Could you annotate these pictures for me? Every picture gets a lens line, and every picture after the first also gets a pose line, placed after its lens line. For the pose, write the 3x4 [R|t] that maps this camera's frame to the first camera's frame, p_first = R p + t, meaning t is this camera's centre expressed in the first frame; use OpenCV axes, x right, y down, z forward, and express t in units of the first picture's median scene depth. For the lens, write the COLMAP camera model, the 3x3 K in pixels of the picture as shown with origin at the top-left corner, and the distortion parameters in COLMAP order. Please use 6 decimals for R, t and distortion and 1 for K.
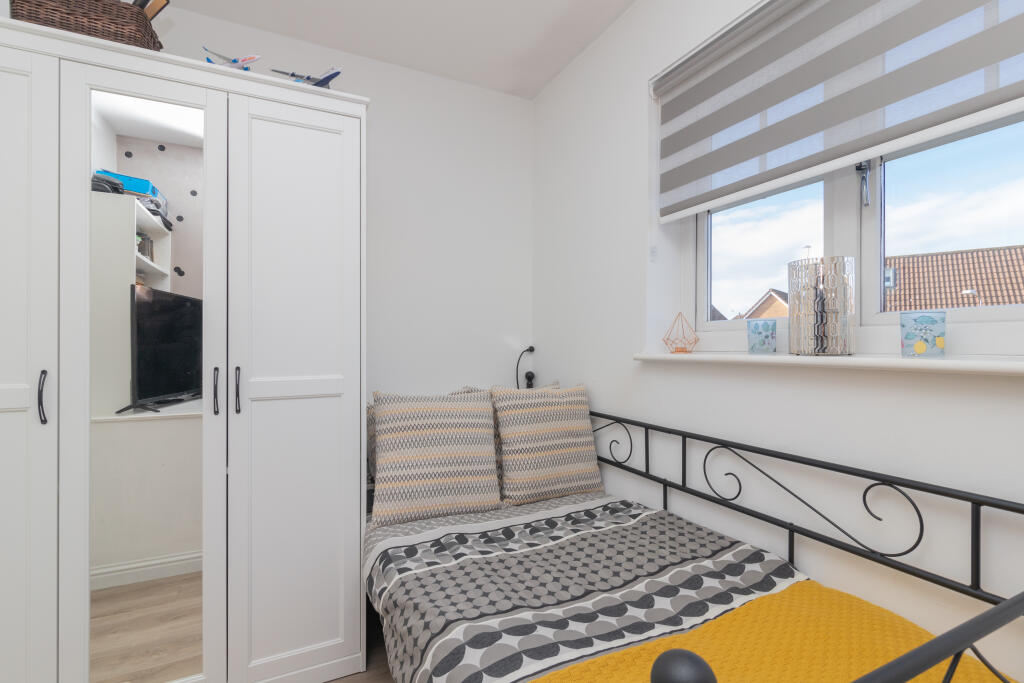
lens RADIAL K [[463.2, 0, 512.7], [0, 463.2, 340.5], [0, 0, 1]] dist [-0.003114, -0.000023]
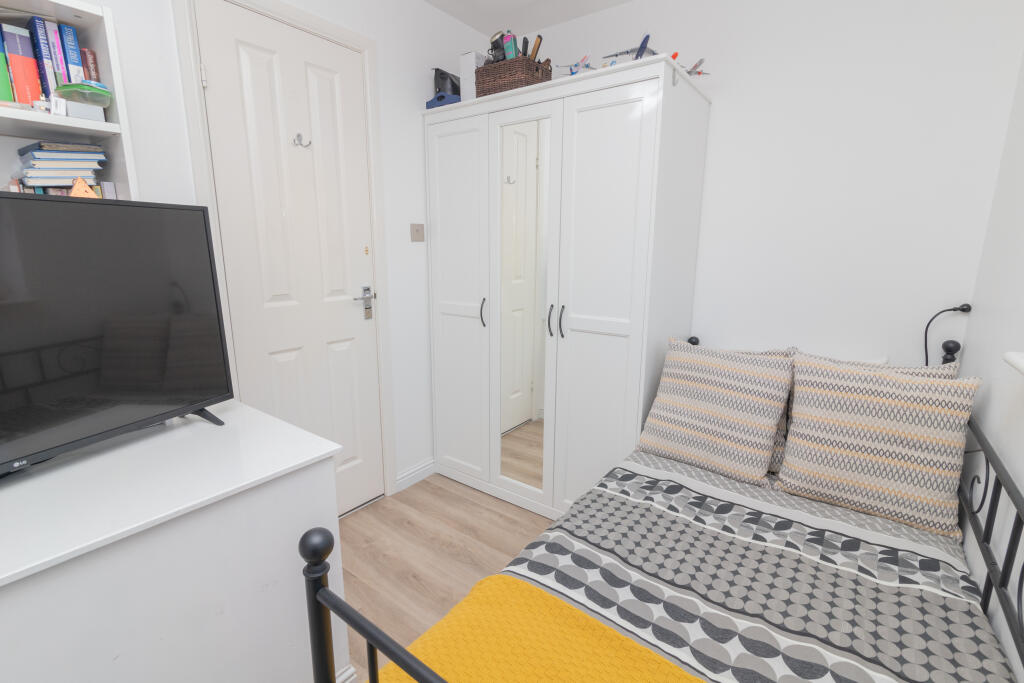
lens RADIAL K [[463.2, 0, 535.3], [0, 463.2, 336.5], [0, 0, 1]] dist [-0.003114, -0.000023]
pose [[0.480728, 0.177870, -0.858640, 0.619080], [-0.005050, 0.979756, 0.200132, -0.138244], [0.876855, -0.091873, 0.471894, 0.252684]]
